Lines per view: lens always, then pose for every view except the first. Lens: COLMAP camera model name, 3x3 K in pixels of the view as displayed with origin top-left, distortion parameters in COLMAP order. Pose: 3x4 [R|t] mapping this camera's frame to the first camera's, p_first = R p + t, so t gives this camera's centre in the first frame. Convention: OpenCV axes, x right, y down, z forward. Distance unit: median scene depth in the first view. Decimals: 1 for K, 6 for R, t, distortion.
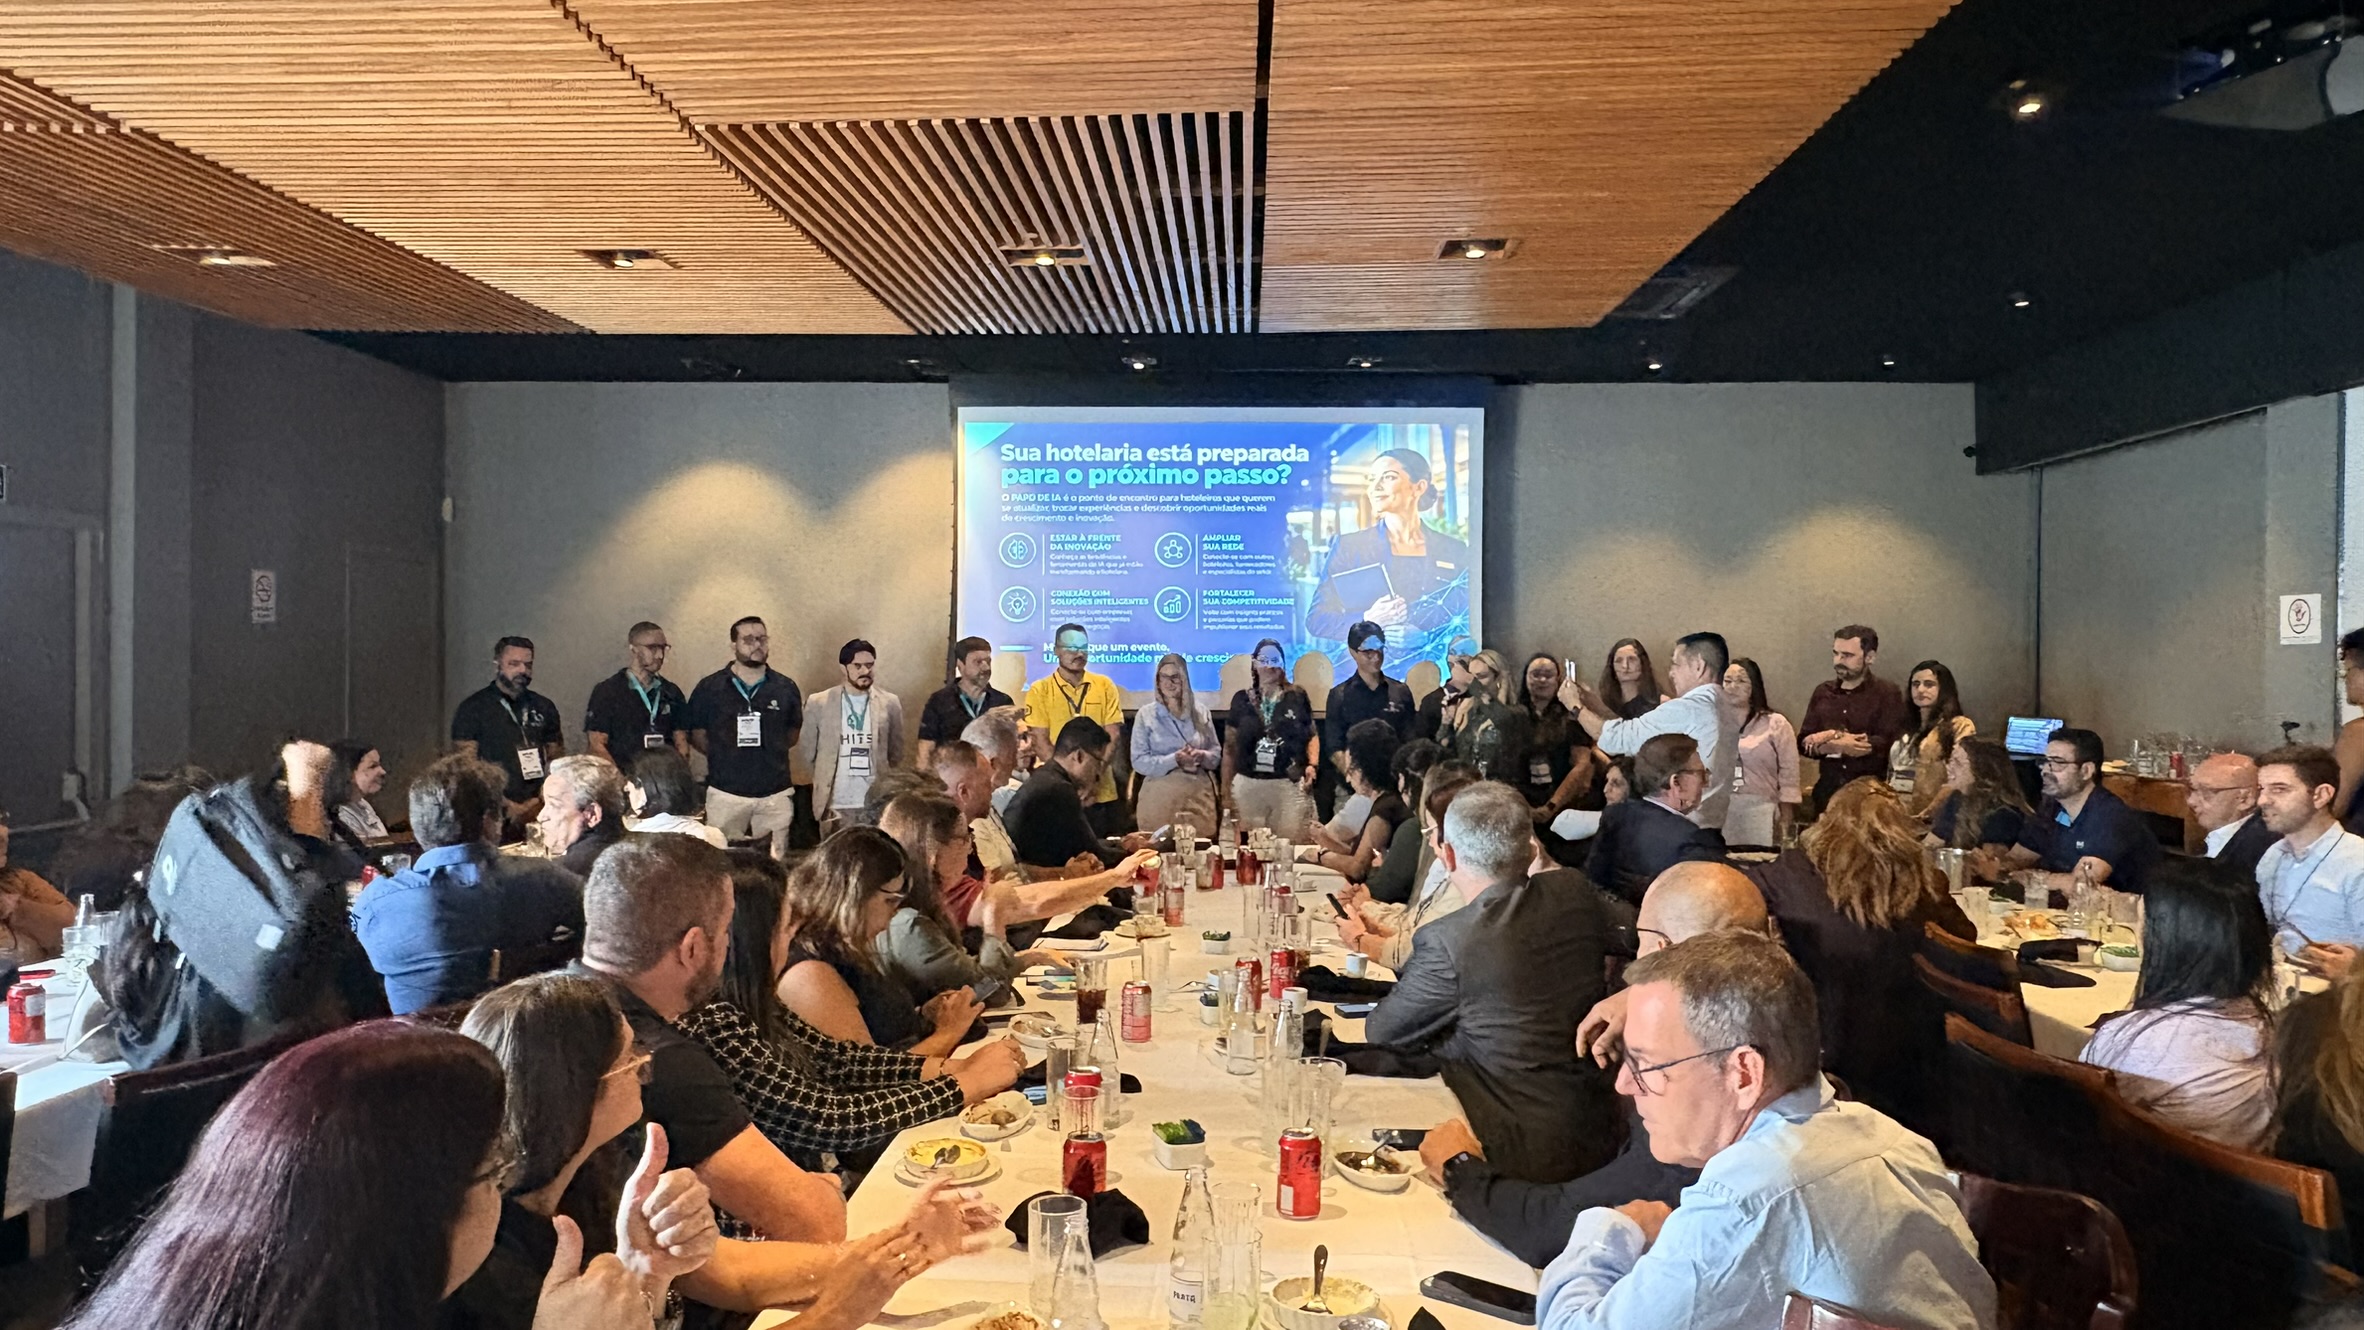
lens RADIAL K [[1582.7, 0, 1170.1], [0, 1582.7, 669.9], [0, 0, 1]] dist [-0.004903, -0.002540]
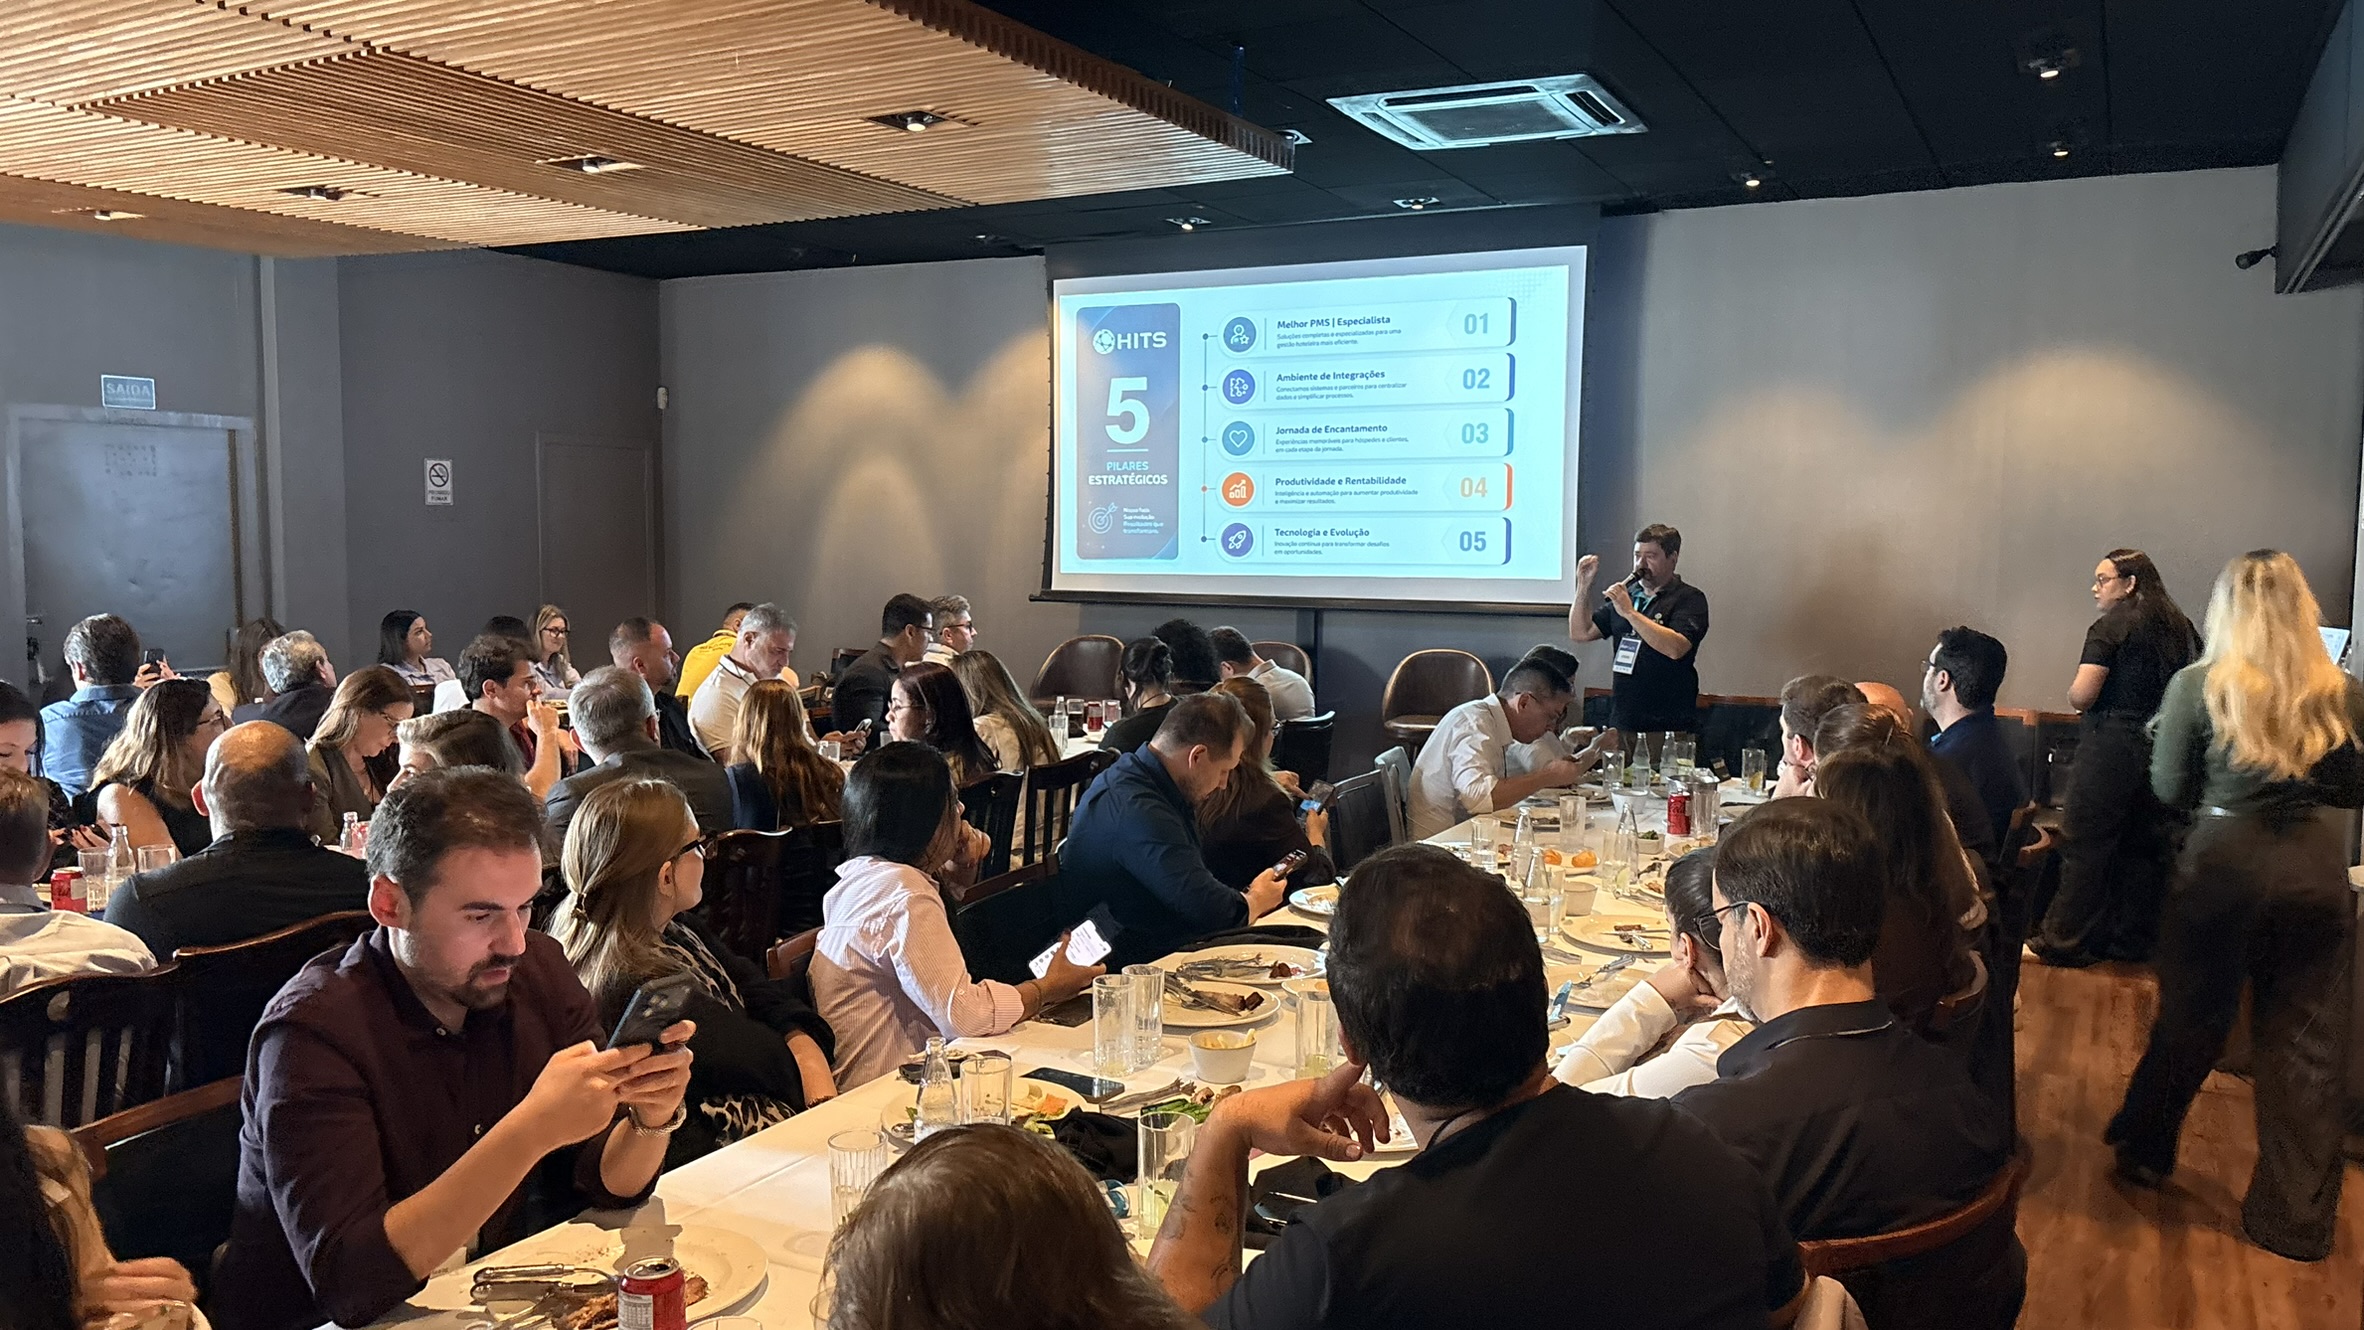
lens RADIAL K [[1785.2, 0, 1175.3], [0, 1785.2, 660.6], [0, 0, 1]] dist [0.041952, -0.041190]
pose [[0.904664, 0.034825, -0.424701, 0.767944], [-0.008461, 0.997927, 0.063805, -0.006268], [0.426042, -0.054128, 0.903083, 0.048961]]
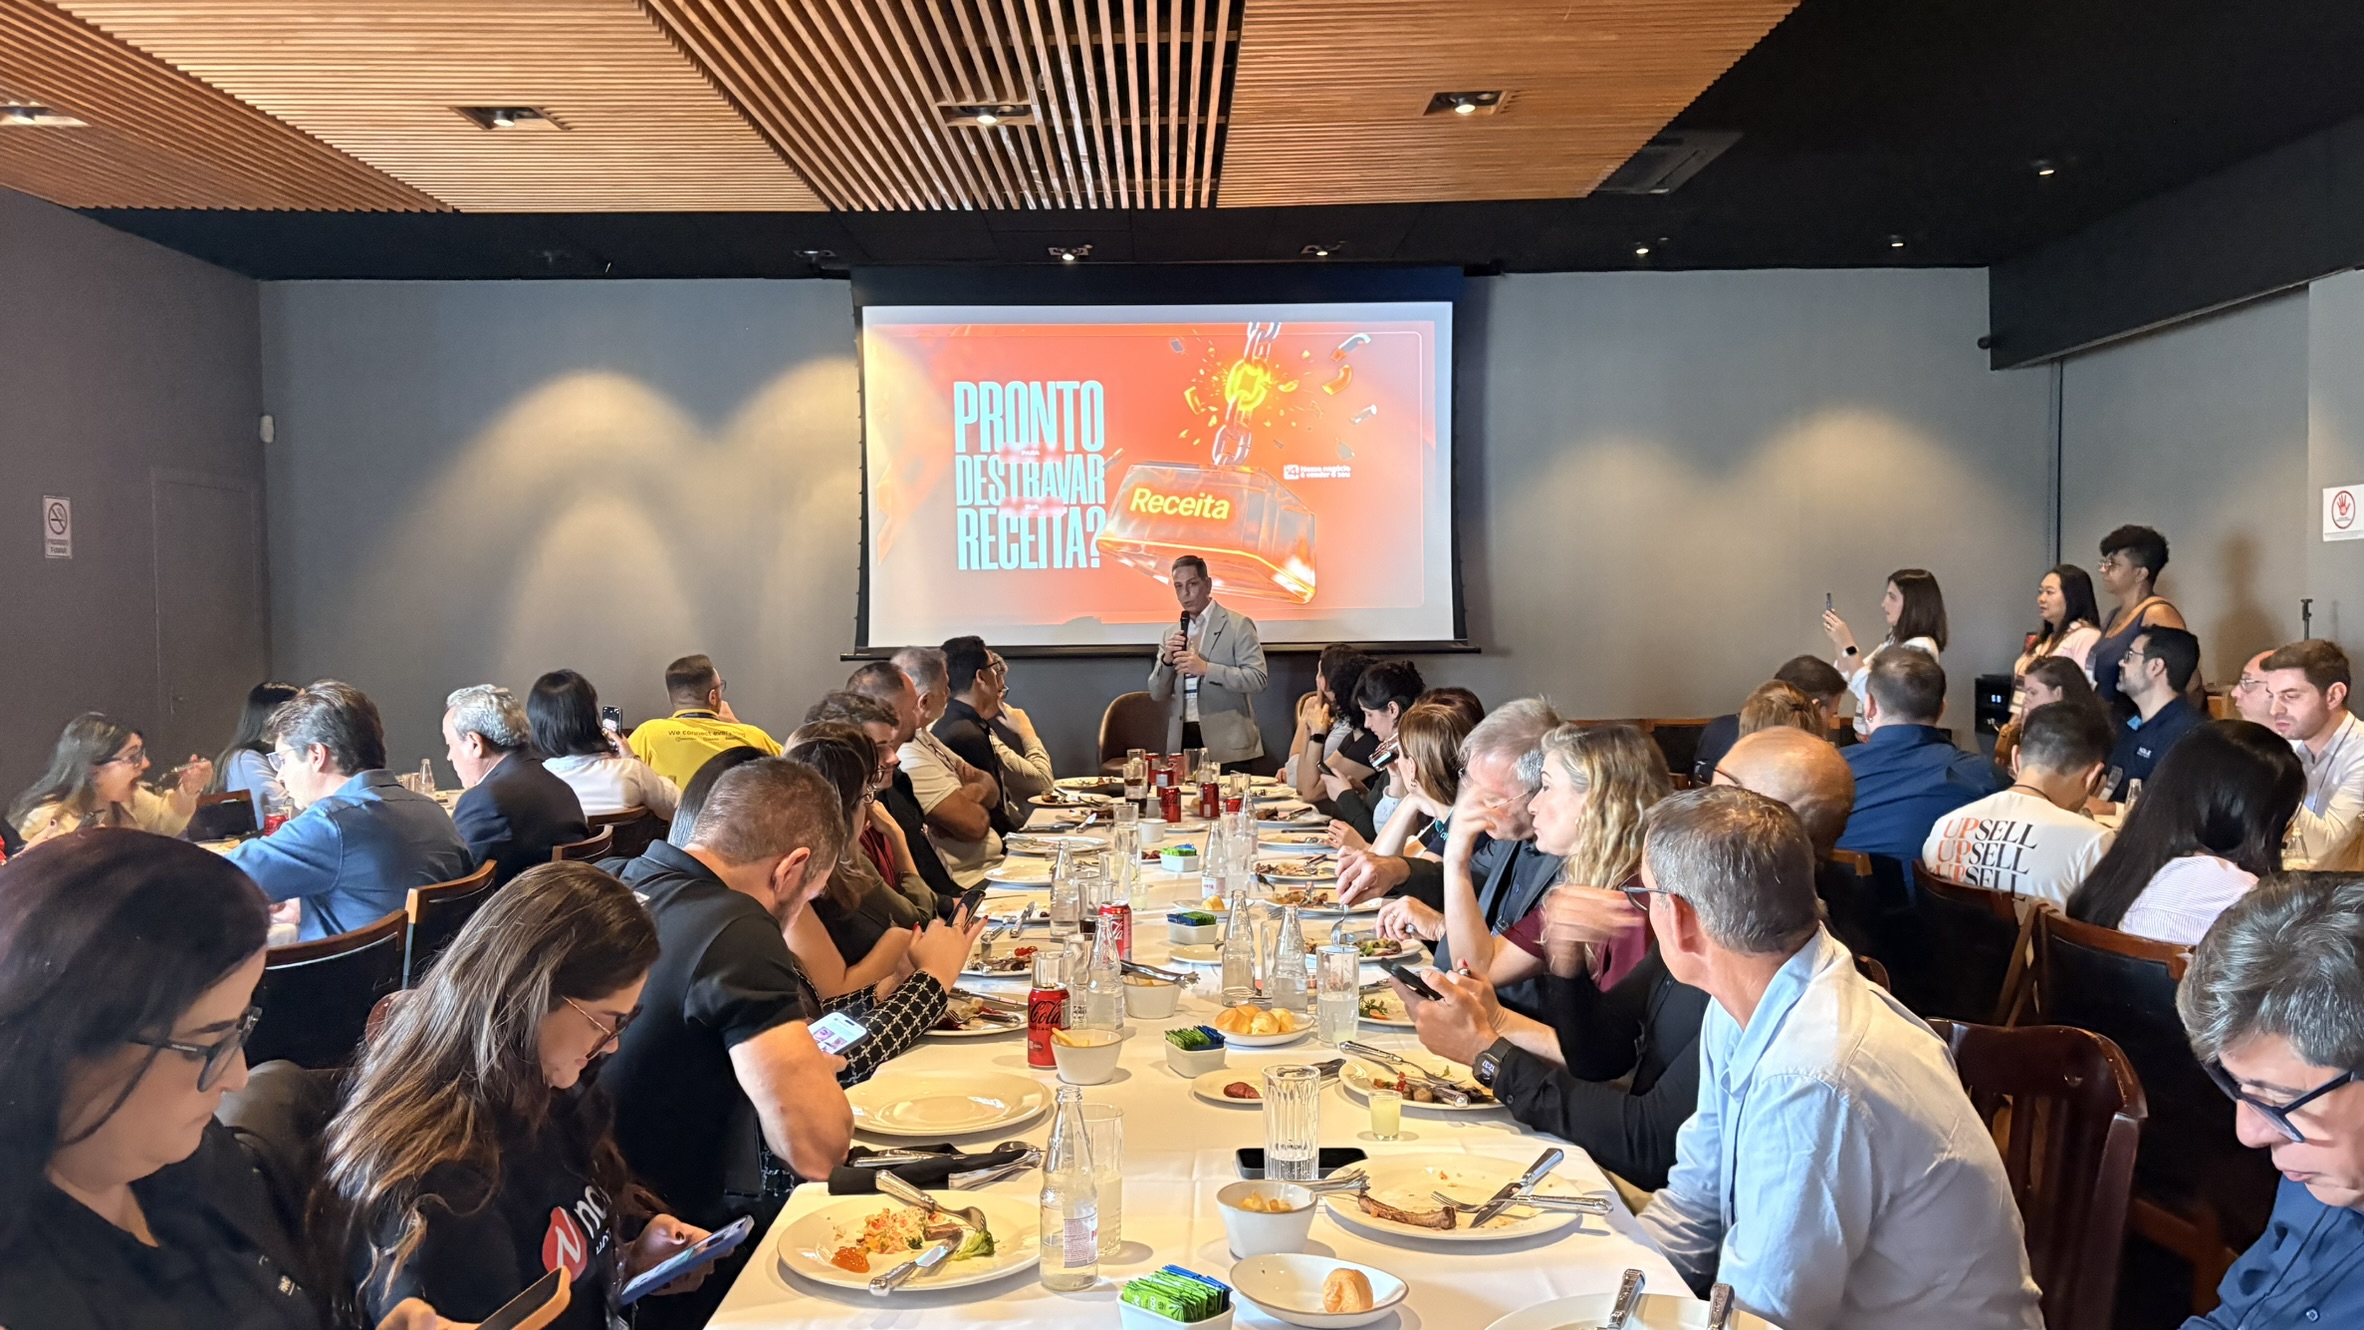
lens RADIAL K [[1785.2, 0, 1175.6], [0, 1785.2, 674.1], [0, 0, 1]] dist [0.041952, -0.041190]
pose [[0.998426, -0.019259, 0.052668, -0.030497], [0.017786, 0.999442, 0.028279, 0.026401], [-0.053183, -0.027298, 0.998212, -0.024200]]
